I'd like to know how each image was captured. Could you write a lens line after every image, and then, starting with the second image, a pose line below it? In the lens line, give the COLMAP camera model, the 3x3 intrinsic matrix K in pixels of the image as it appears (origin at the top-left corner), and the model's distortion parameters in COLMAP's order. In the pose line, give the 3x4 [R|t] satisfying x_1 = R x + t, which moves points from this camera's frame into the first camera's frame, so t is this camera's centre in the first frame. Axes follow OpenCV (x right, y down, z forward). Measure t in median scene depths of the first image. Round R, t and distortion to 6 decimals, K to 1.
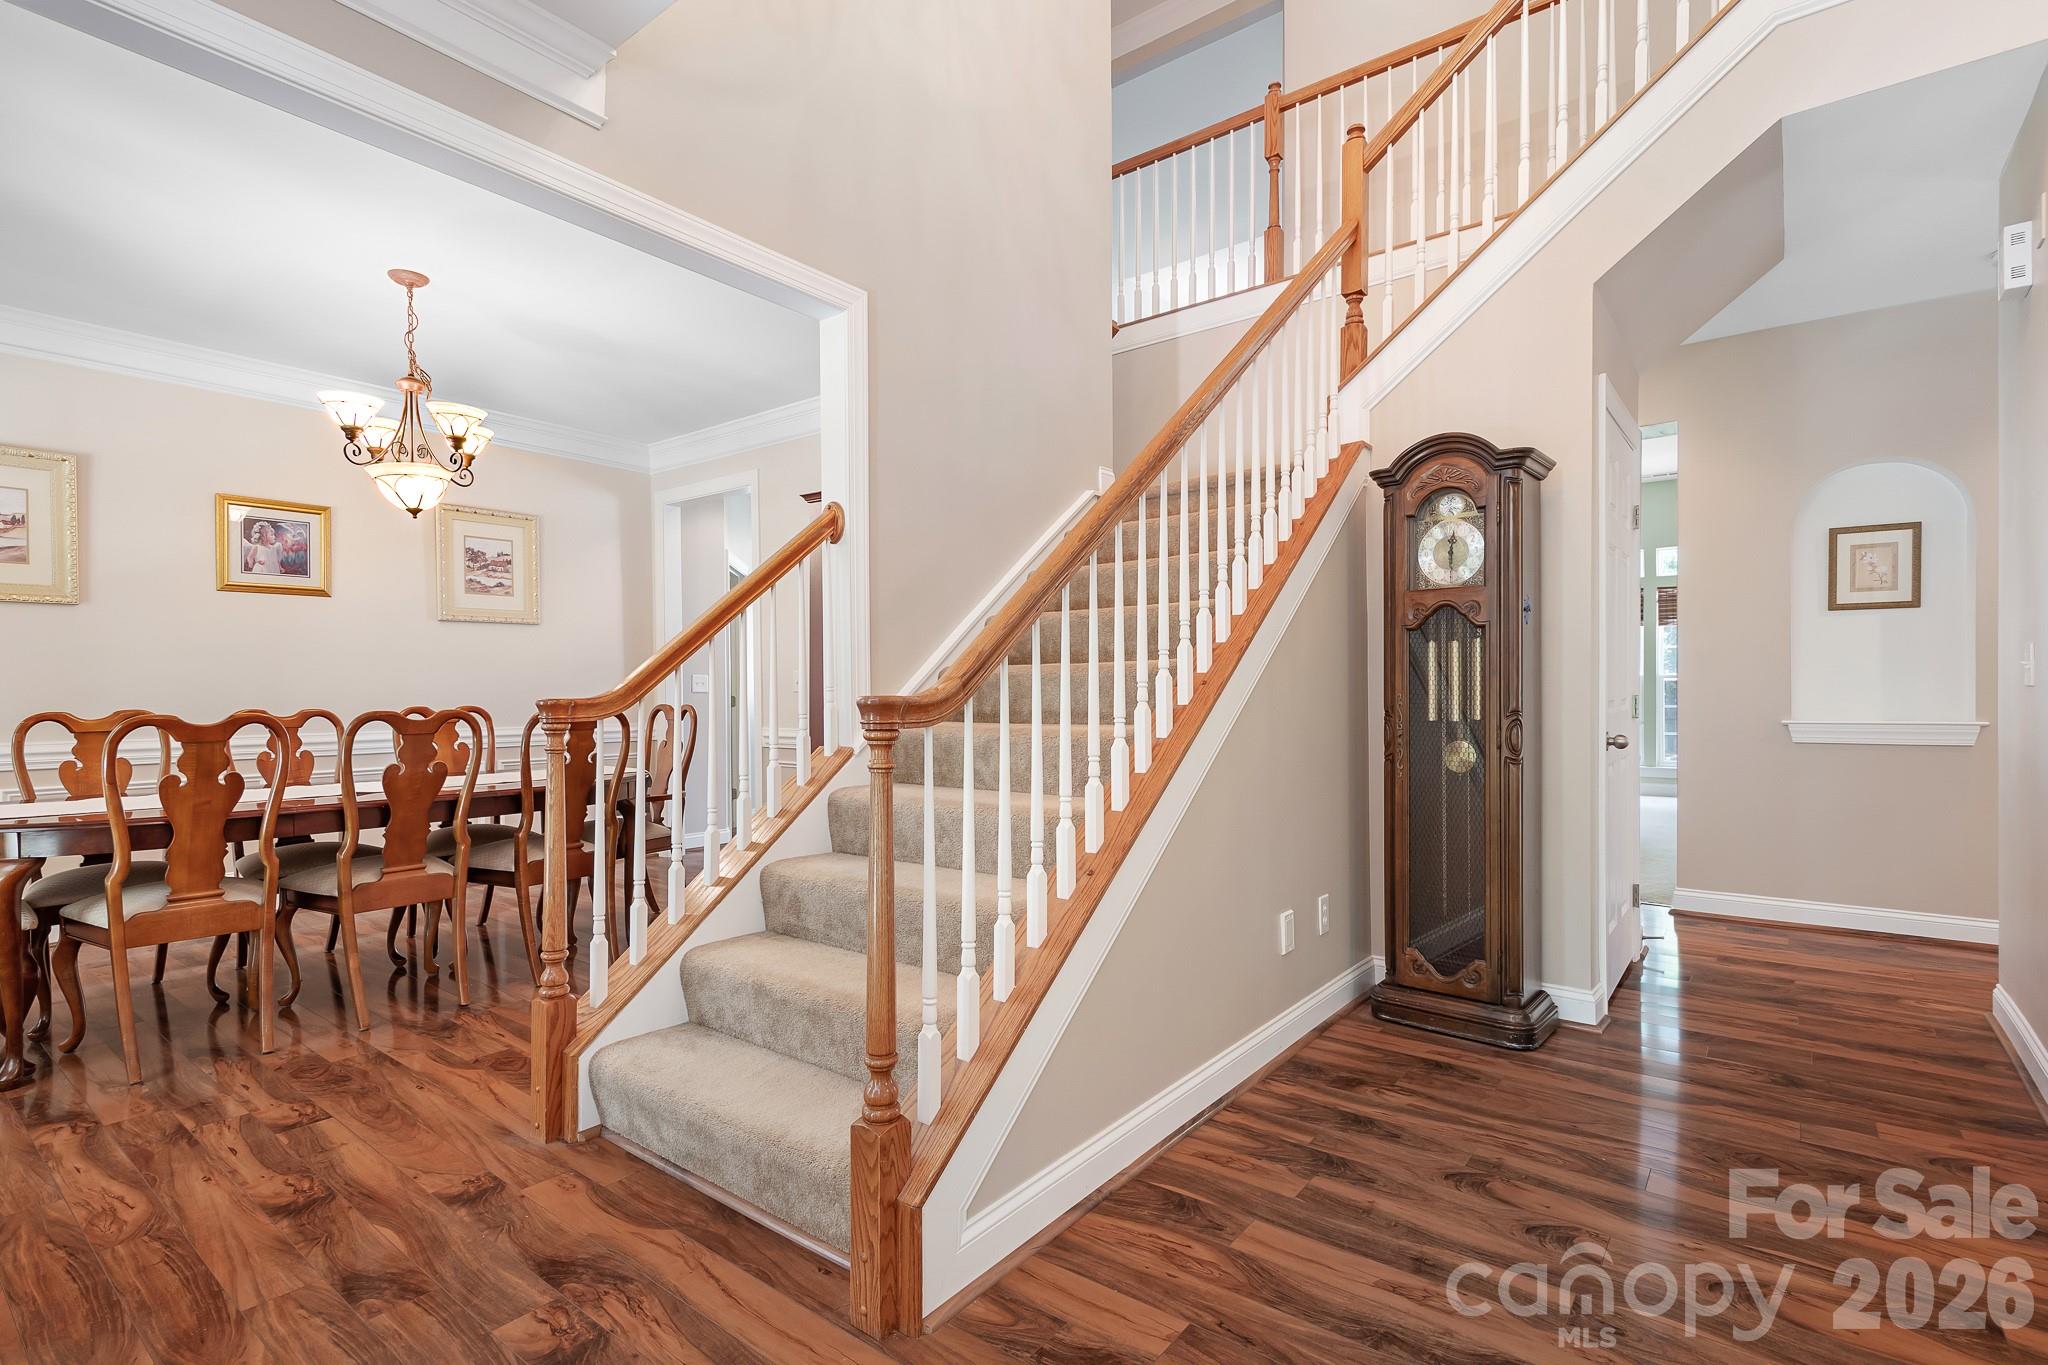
lens RADIAL K [[975.0, 0, 1015.3], [0, 975.0, 696.6], [0, 0, 1]] dist [0.017549, -0.003365]
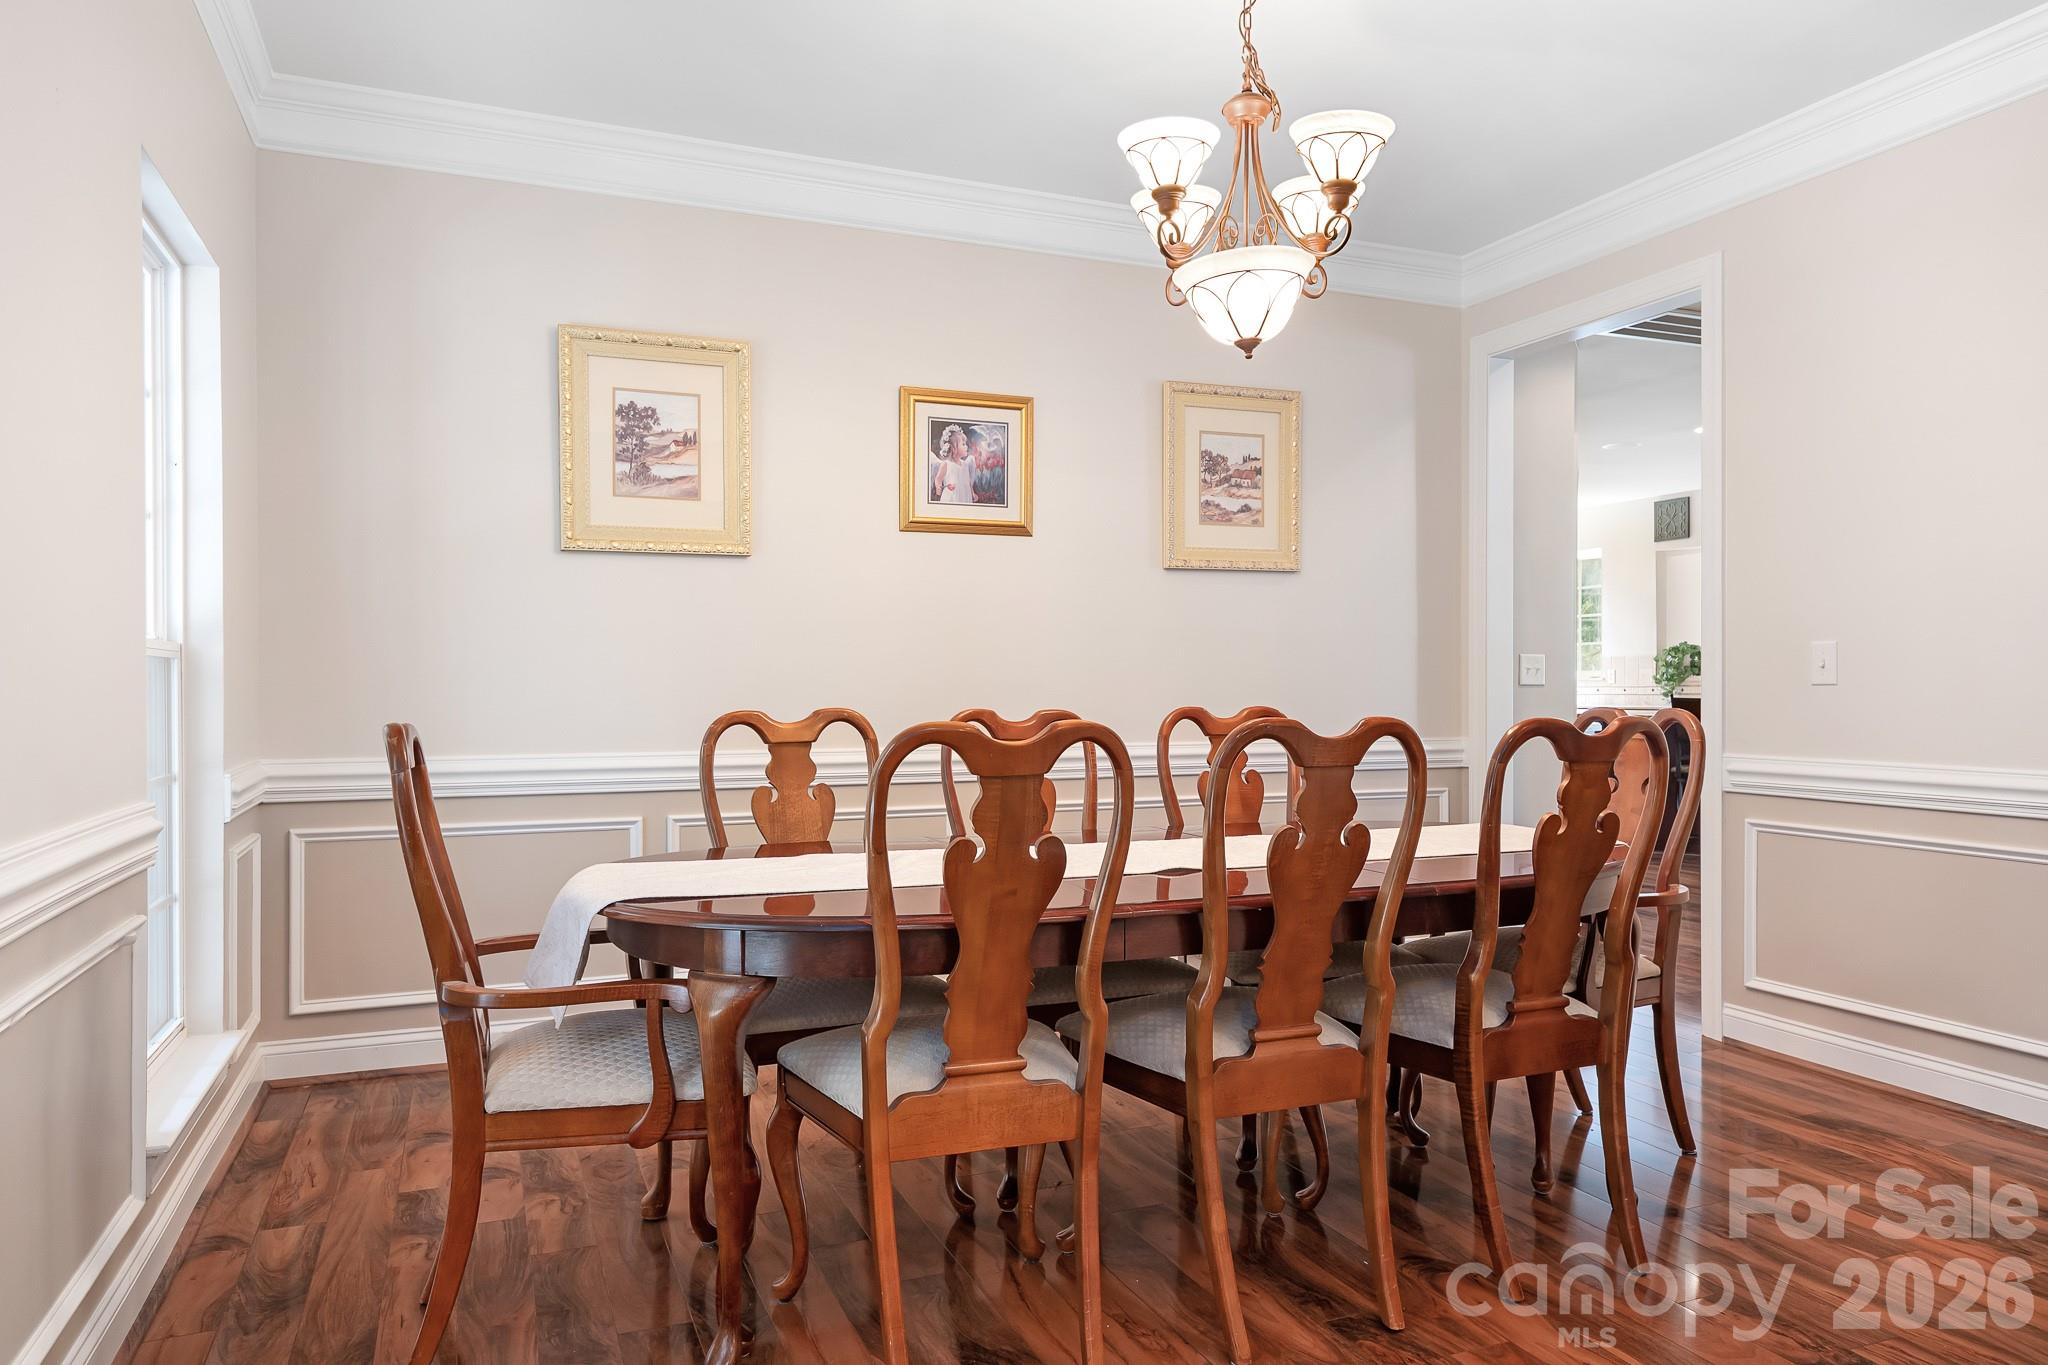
lens RADIAL K [[1306.4, 0, 1027.5], [0, 1306.4, 682.0], [0, 0, 1]] dist [0.051027, -0.000049]
pose [[0.881053, 0.000836, -0.473017, -0.364455], [-0.004536, 0.999967, -0.006680, 0.001295], [0.472996, 0.008031, 0.881028, 0.298430]]
